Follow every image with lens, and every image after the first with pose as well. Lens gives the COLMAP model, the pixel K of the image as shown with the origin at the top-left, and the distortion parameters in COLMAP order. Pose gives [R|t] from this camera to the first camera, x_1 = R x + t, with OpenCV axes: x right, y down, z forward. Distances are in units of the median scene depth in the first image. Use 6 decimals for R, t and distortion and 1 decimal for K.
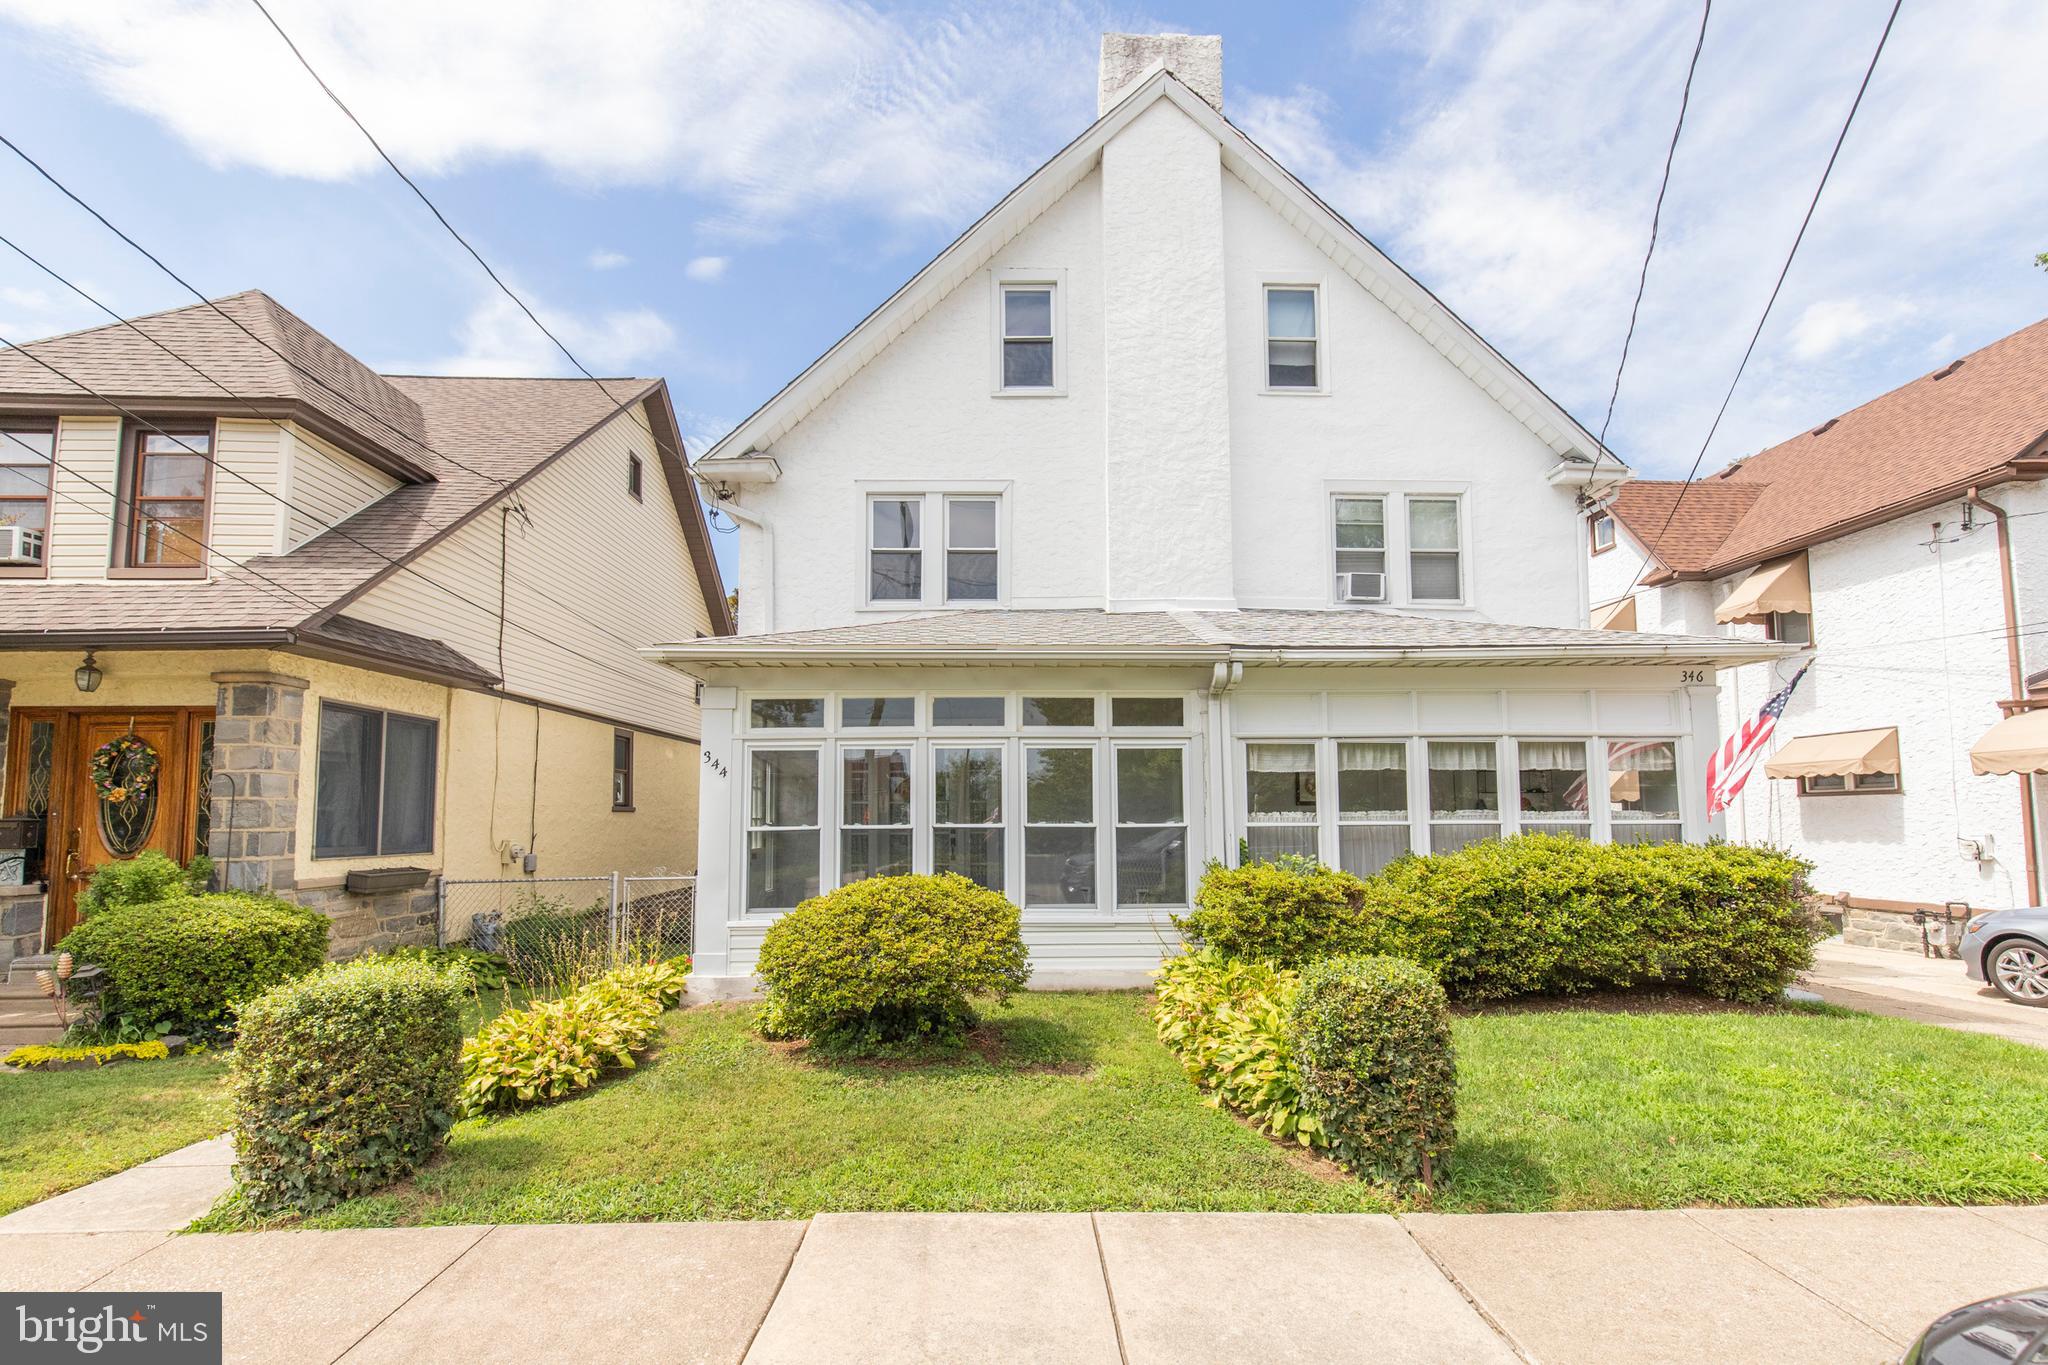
lens RADIAL K [[952.1, 0, 1029.0], [0, 952.1, 749.2], [0, 0, 1]] dist [0.002544, 0.000360]
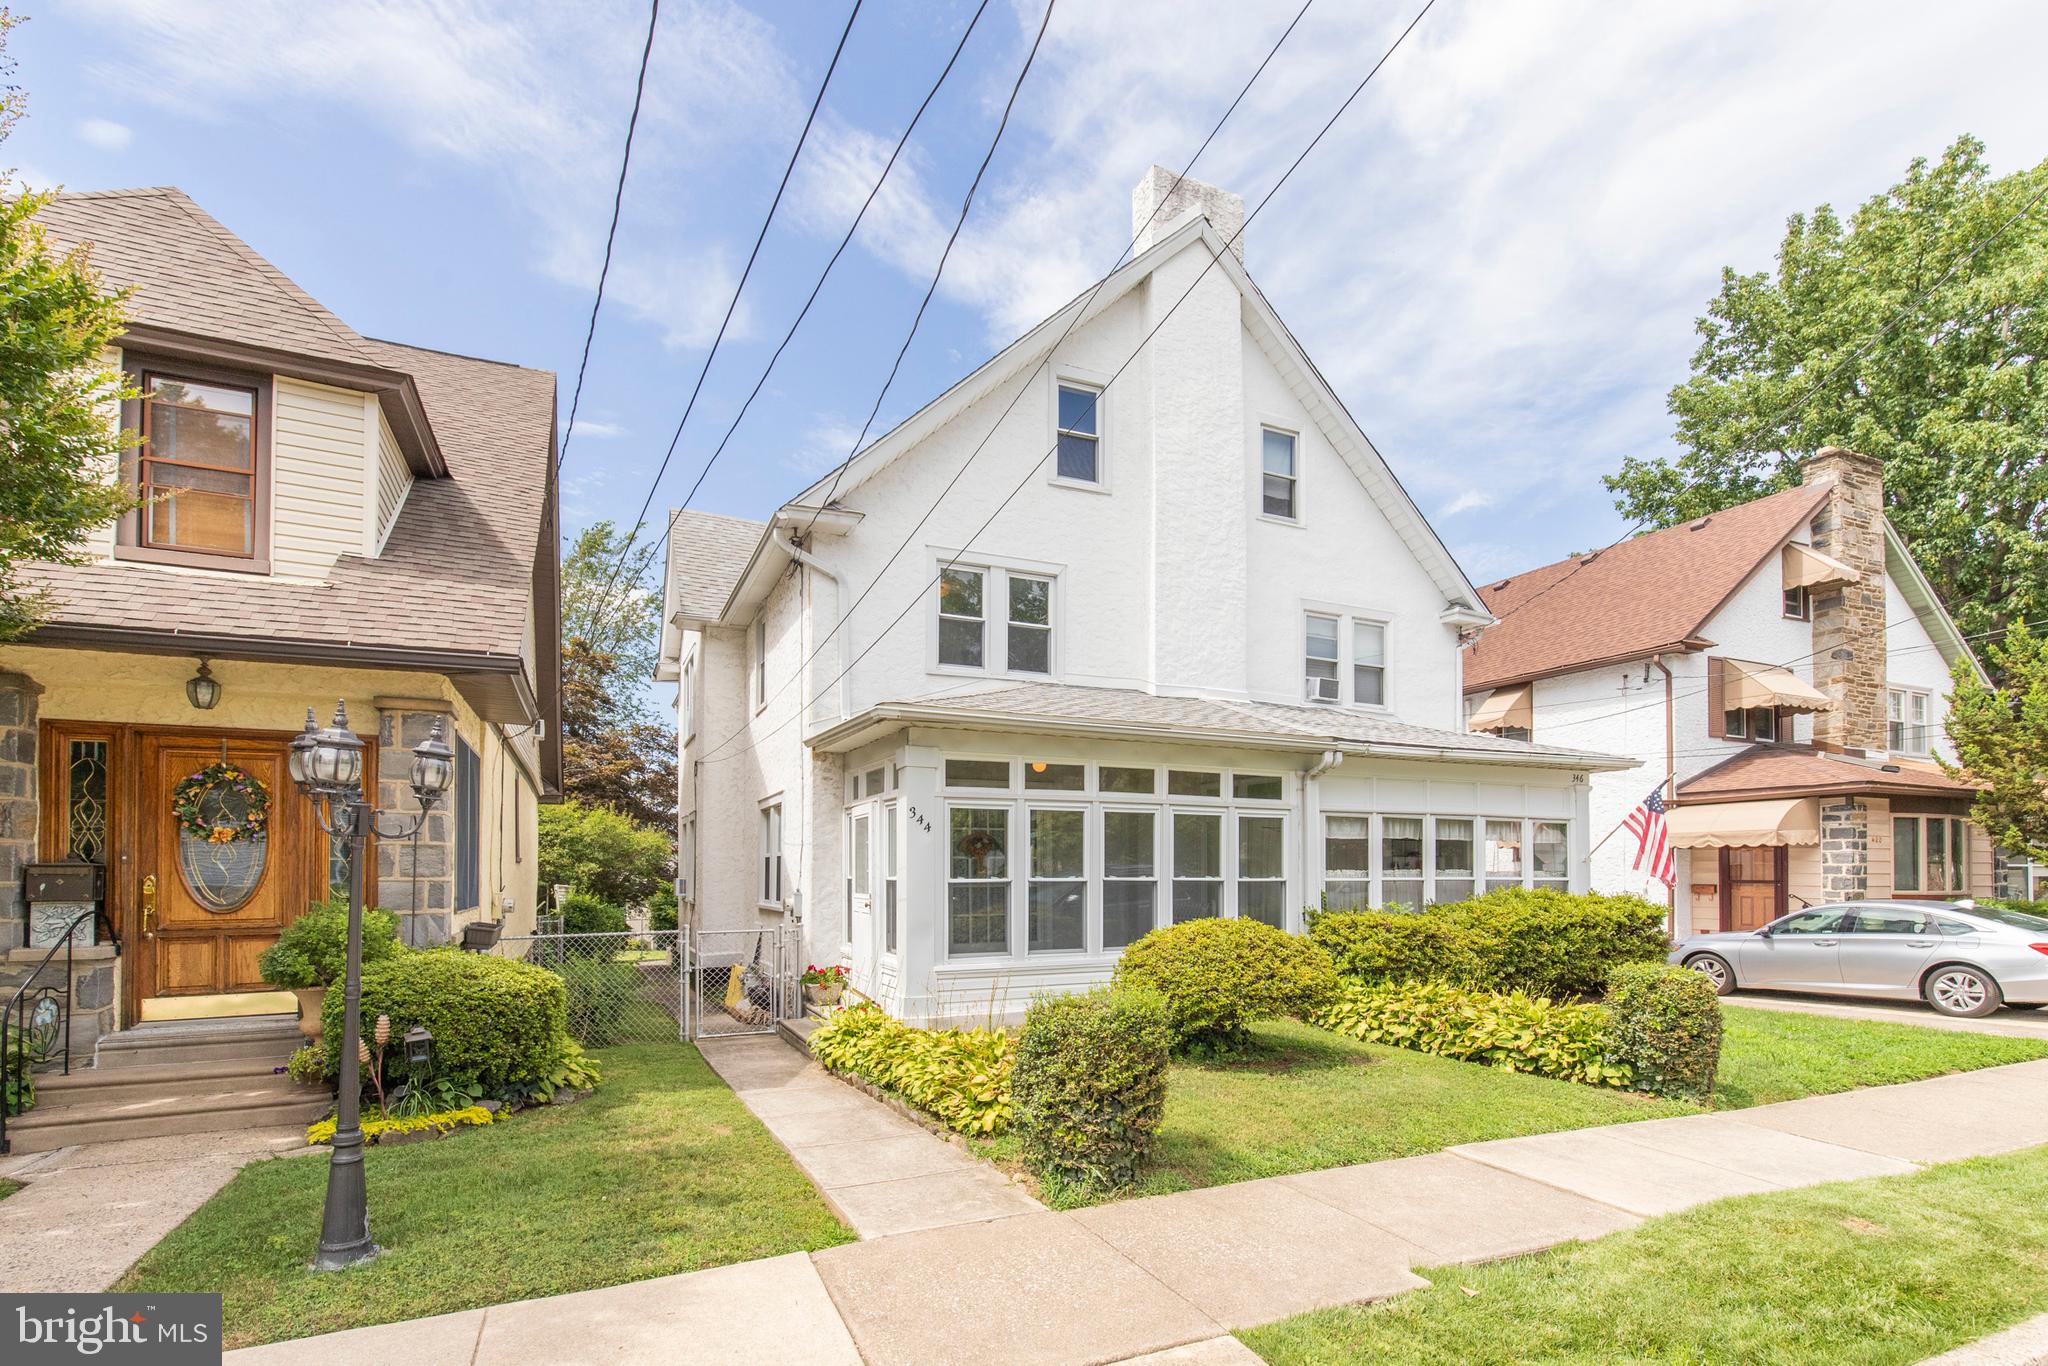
lens RADIAL K [[963.2, 0, 1021.5], [0, 963.2, 860.6], [0, 0, 1]] dist [0.004518, 0.000189]
pose [[0.924994, 0.012942, 0.379760, -0.527380], [-0.034753, 0.998112, 0.050634, 0.002494], [-0.378388, -0.060034, 0.923698, -0.027014]]
